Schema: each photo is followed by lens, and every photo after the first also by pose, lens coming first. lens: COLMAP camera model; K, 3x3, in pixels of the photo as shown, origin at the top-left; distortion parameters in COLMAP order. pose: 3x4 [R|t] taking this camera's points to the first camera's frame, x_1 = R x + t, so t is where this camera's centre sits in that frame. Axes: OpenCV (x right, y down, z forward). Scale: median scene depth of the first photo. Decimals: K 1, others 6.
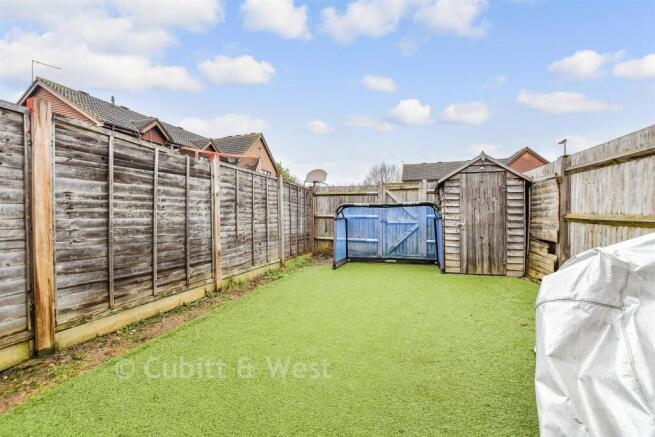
lens RADIAL K [[285.4, 0, 328.3], [0, 285.4, 217.9], [0, 0, 1]] dist [0.001805, 0.000092]
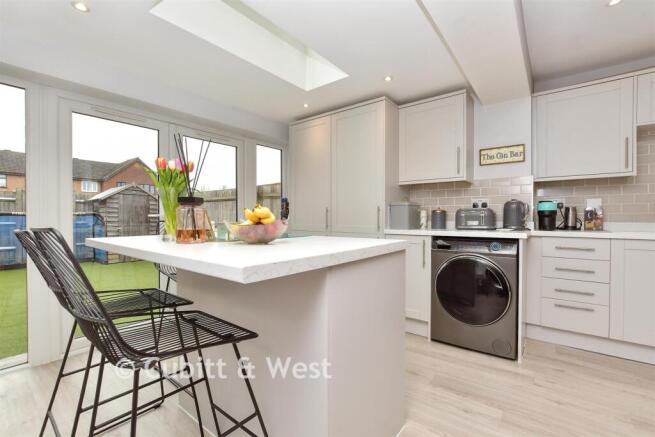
lens RADIAL K [[285.4, 0, 328.3], [0, 285.4, 220.8], [0, 0, 1]] dist [0.001805, 0.000092]
pose [[0.355488, 0.000797, 0.934680, -0.519817], [0.004940, 0.999984, -0.002732, -0.010358], [-0.934668, 0.005589, 0.355479, -0.515665]]
